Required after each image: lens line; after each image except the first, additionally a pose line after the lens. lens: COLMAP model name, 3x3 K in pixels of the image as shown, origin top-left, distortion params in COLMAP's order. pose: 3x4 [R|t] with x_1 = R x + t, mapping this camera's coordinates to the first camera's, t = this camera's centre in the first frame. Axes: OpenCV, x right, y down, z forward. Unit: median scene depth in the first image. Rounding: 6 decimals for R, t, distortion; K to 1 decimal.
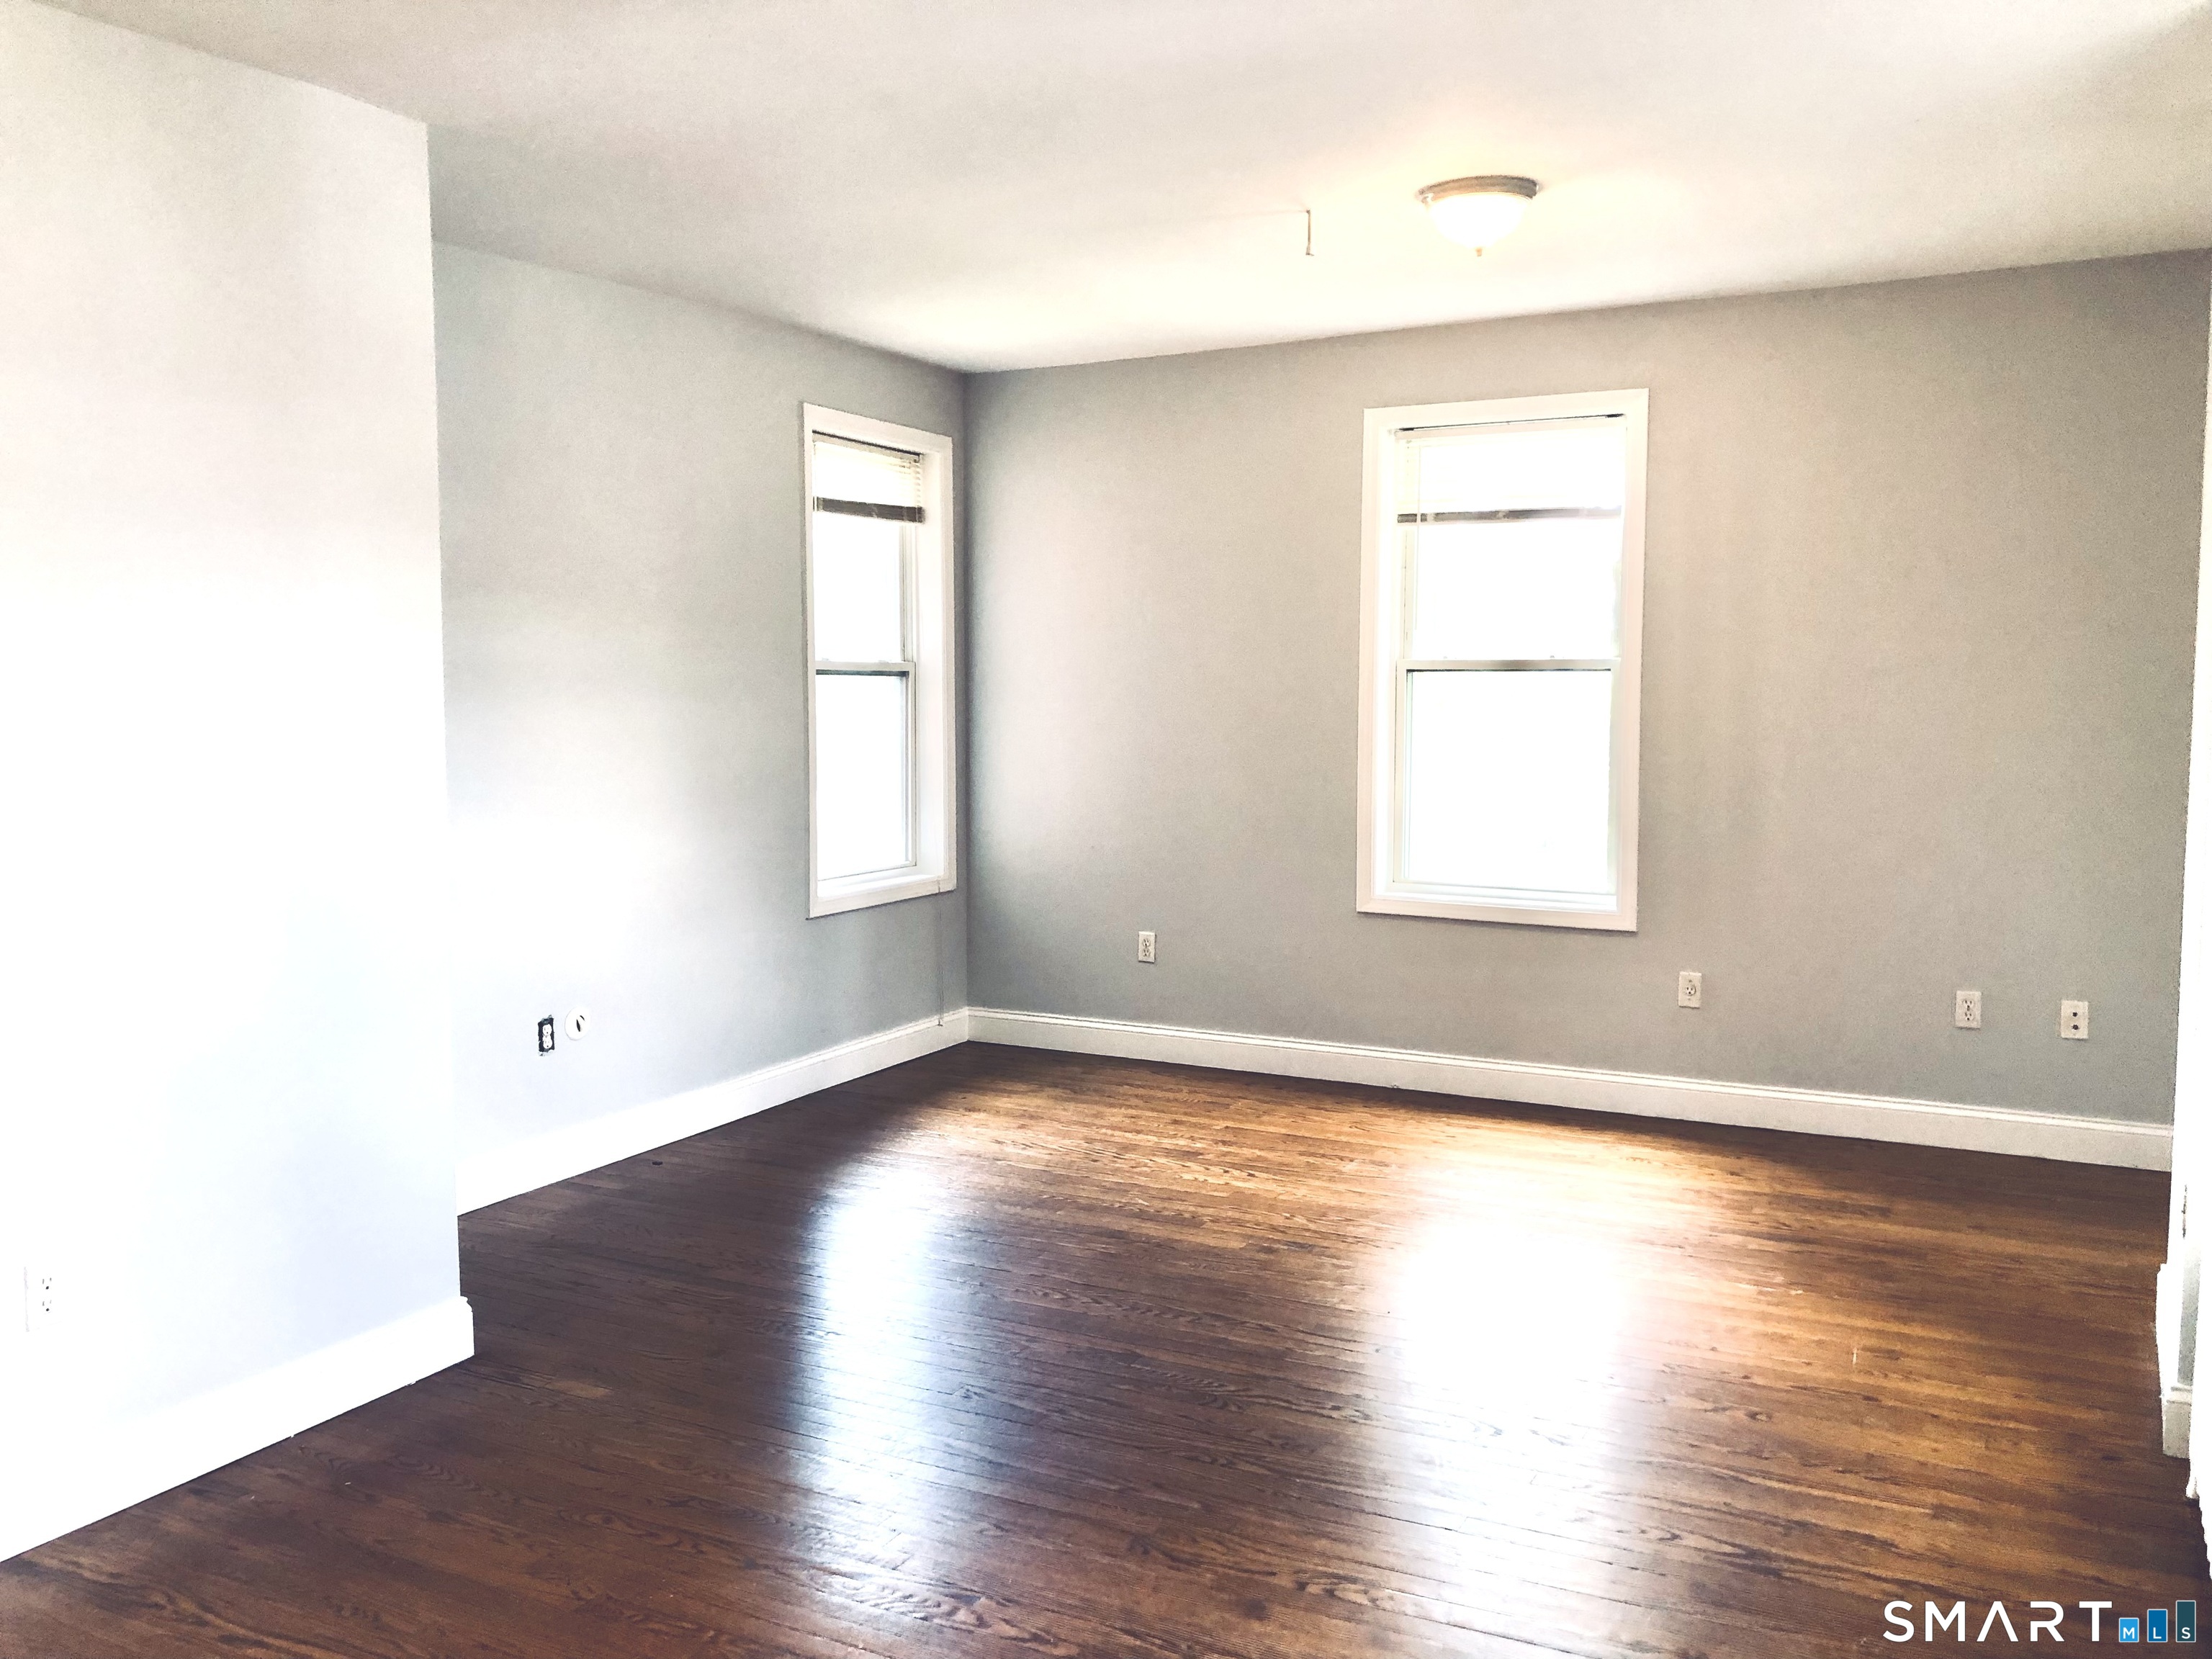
lens RADIAL K [[1847.7, 0, 1114.3], [0, 1847.7, 851.2], [0, 0, 1]] dist [0.029603, -0.006213]
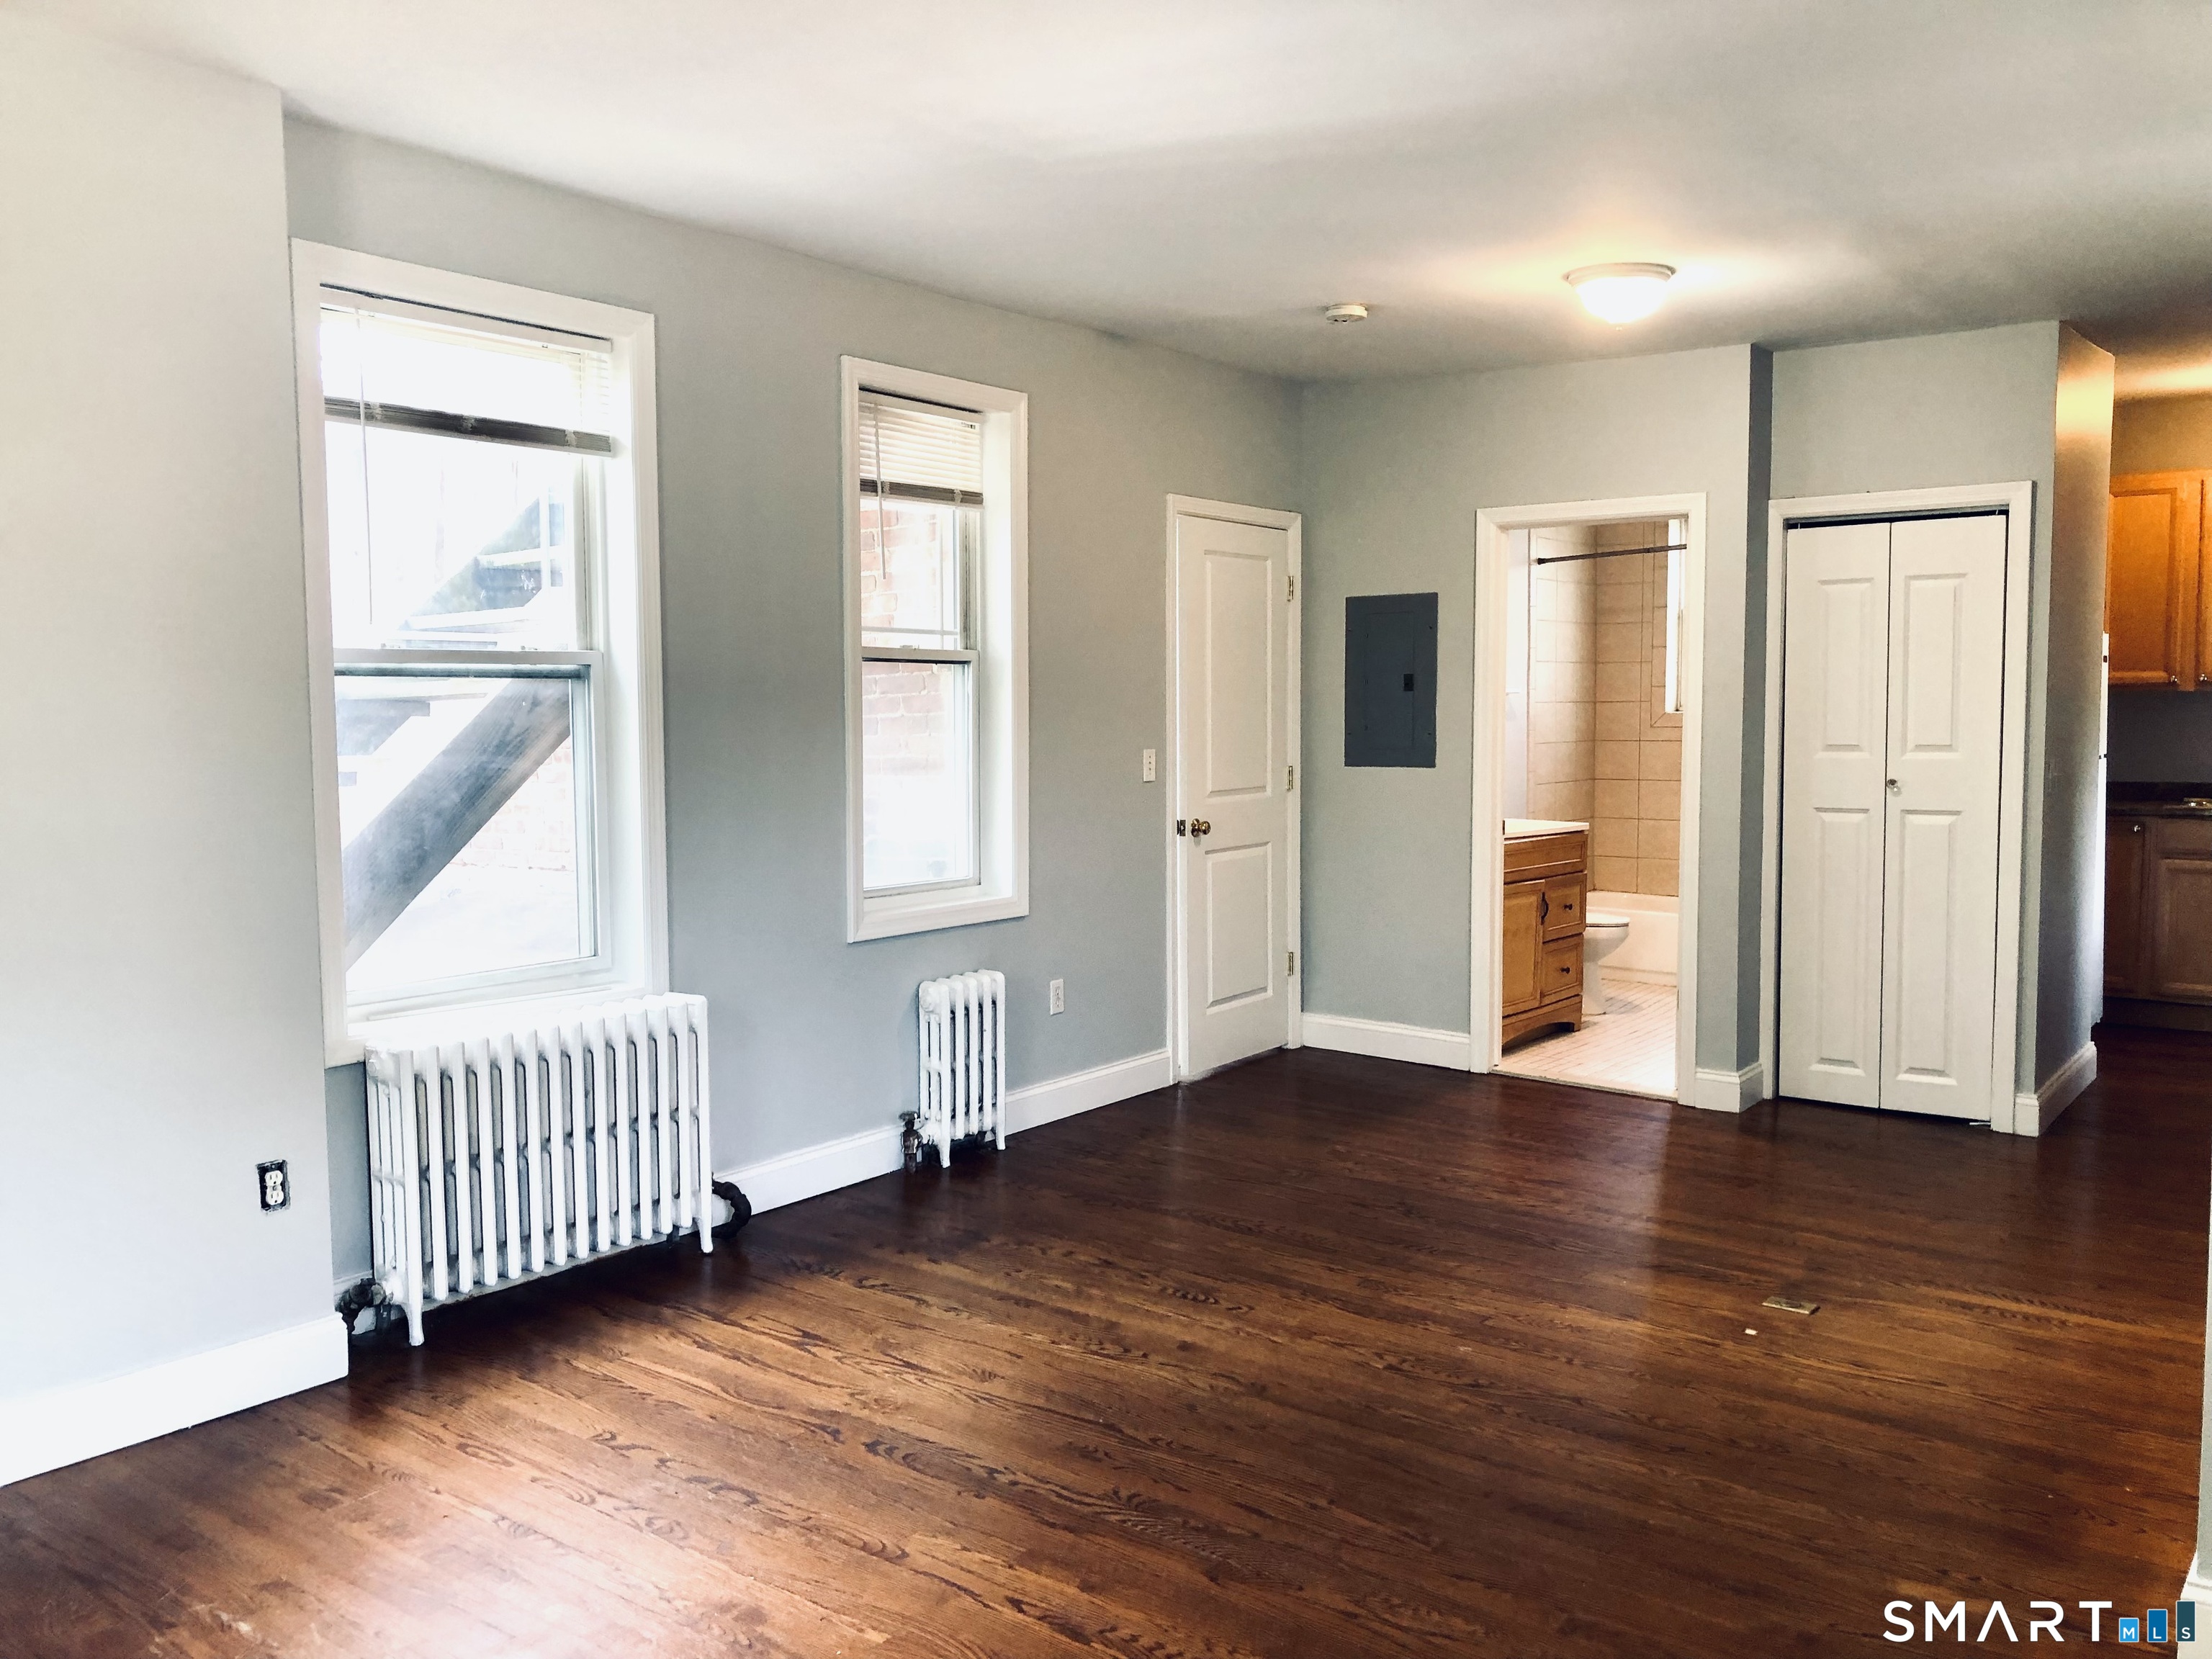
lens RADIAL K [[1815.8, 0, 1080.7], [0, 1815.8, 824.3], [0, 0, 1]] dist [0.026166, 0.003008]
pose [[-0.982762, -0.010428, 0.184581, -0.046135], [0.020868, 0.985770, 0.166796, -0.104420], [-0.183693, 0.167773, -0.968560, 1.098721]]
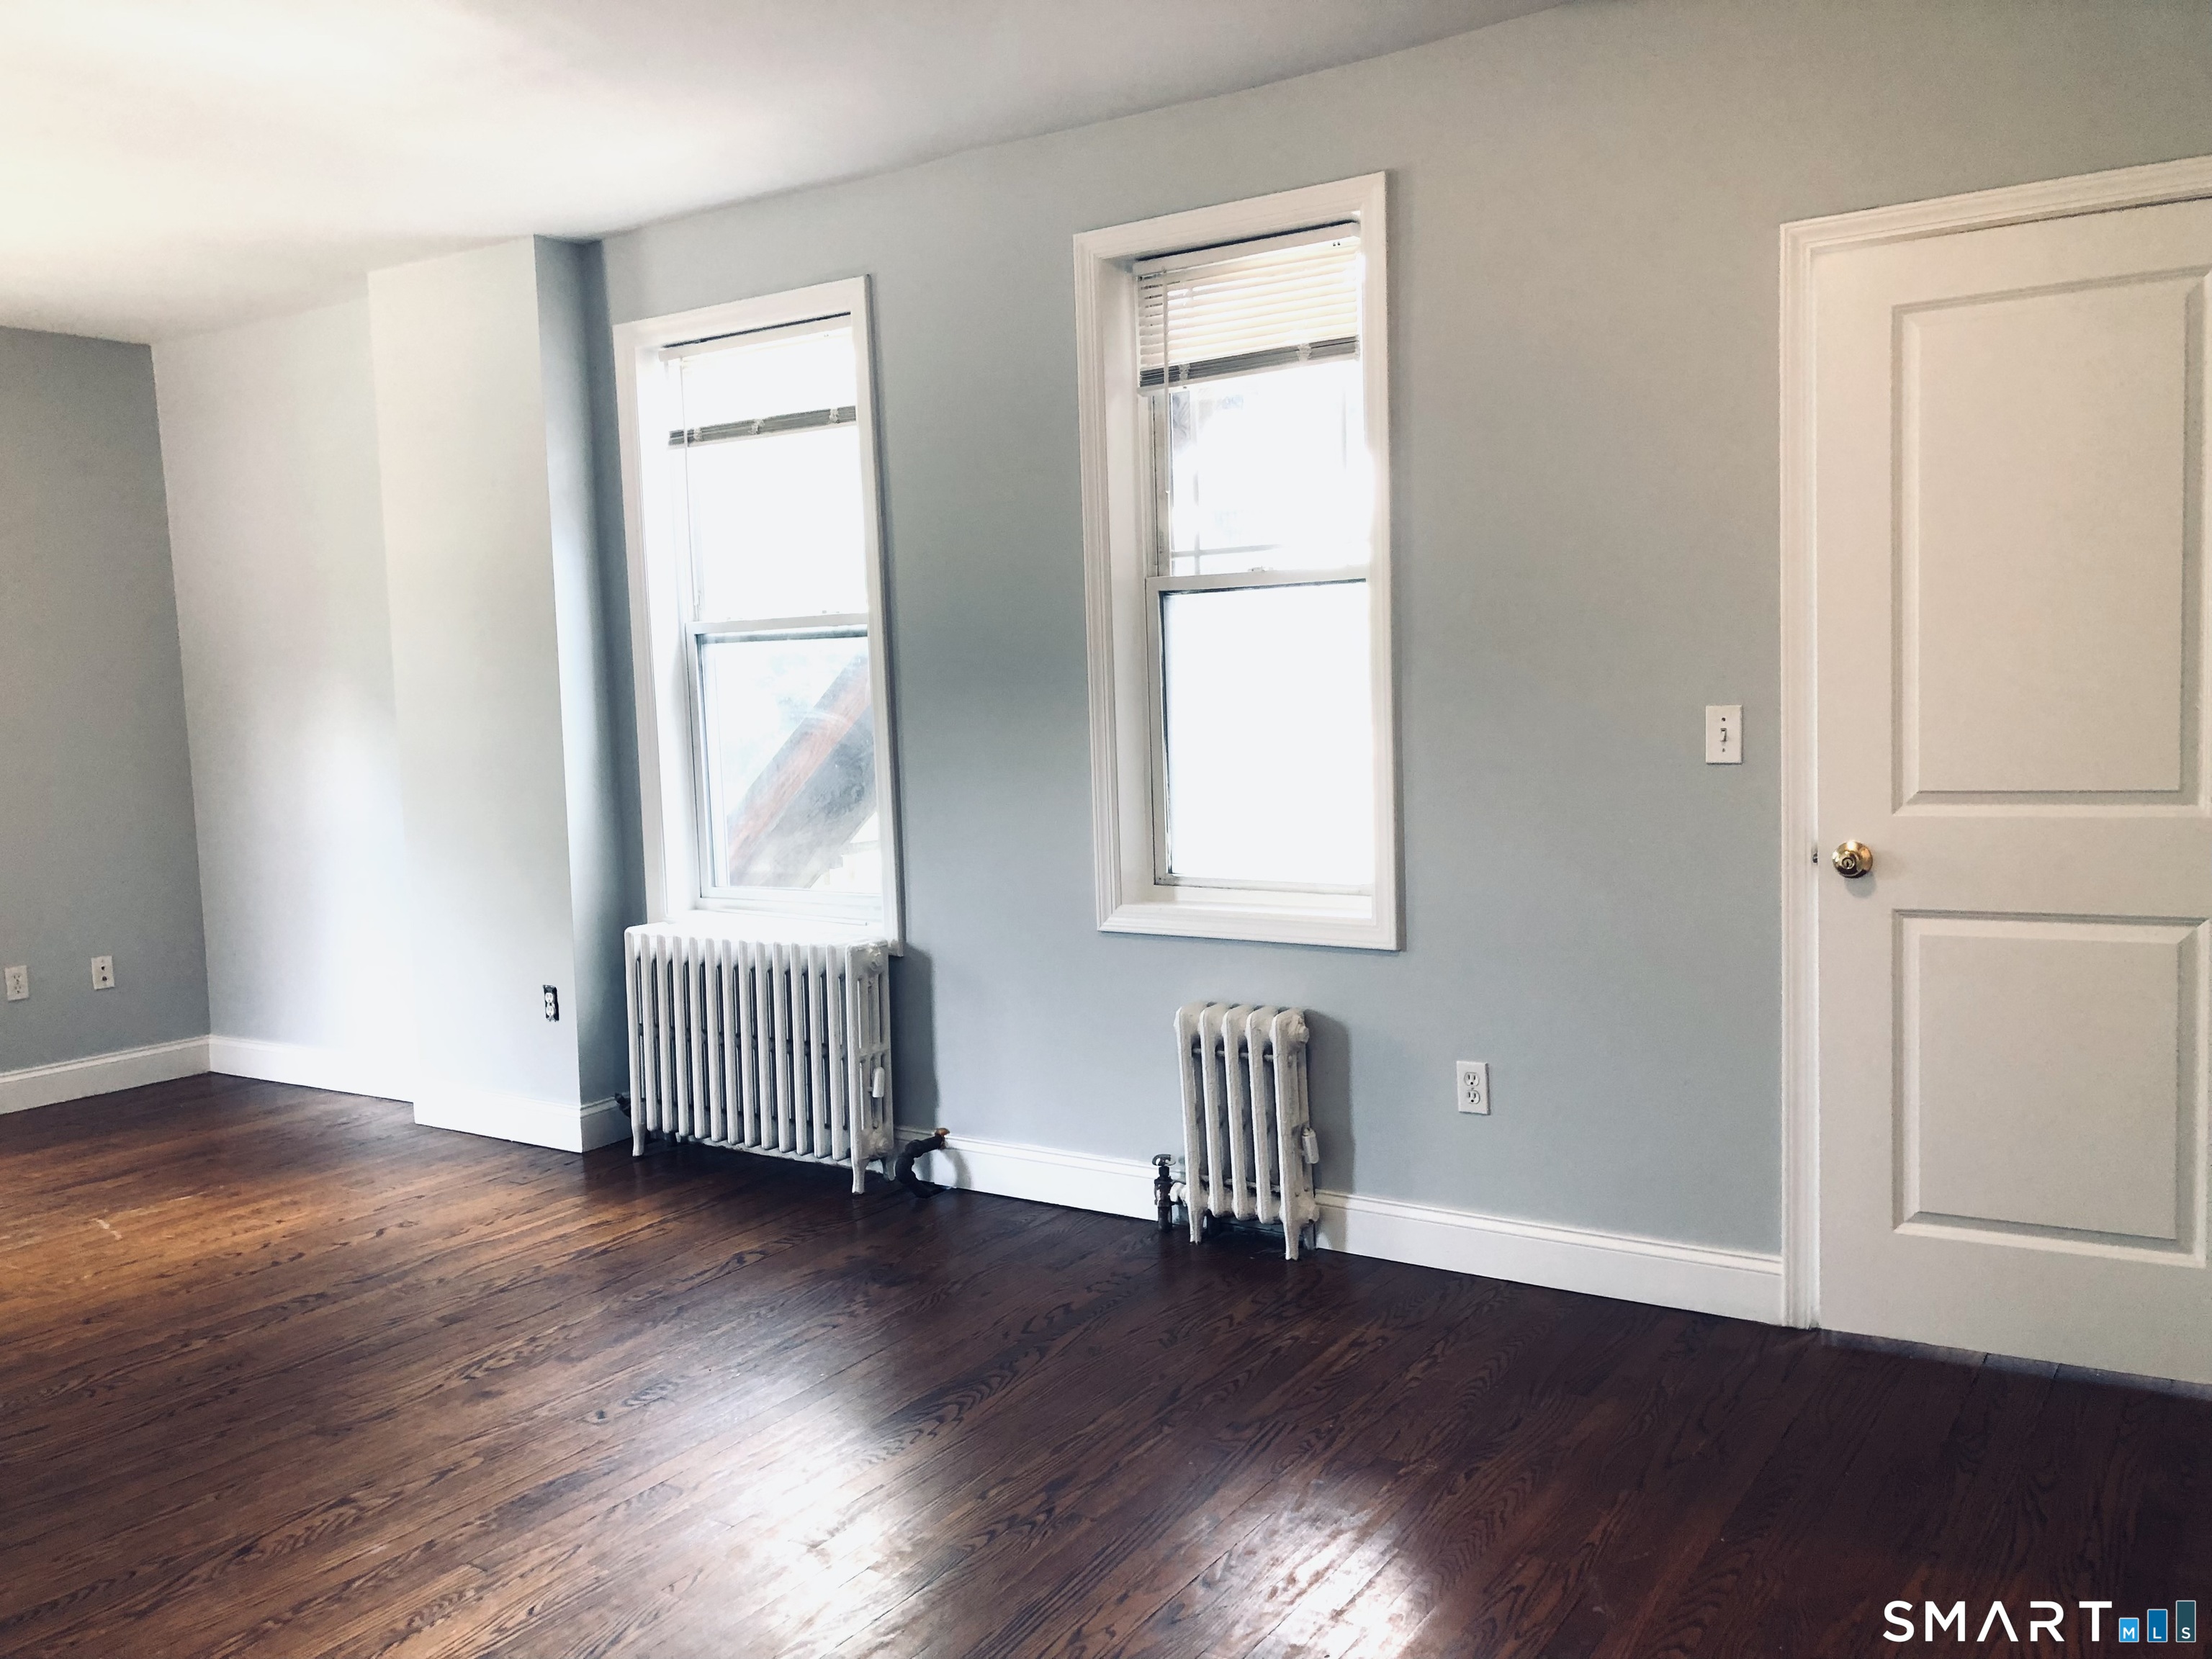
lens RADIAL K [[1815.8, 0, 1080.7], [0, 1815.8, 824.3], [0, 0, 1]] dist [0.026166, 0.003008]
pose [[0.133988, -0.085307, 0.987304, -0.501060], [0.132447, 0.988891, 0.067470, 0.000097], [-0.982092, 0.121725, 0.143798, 0.184976]]
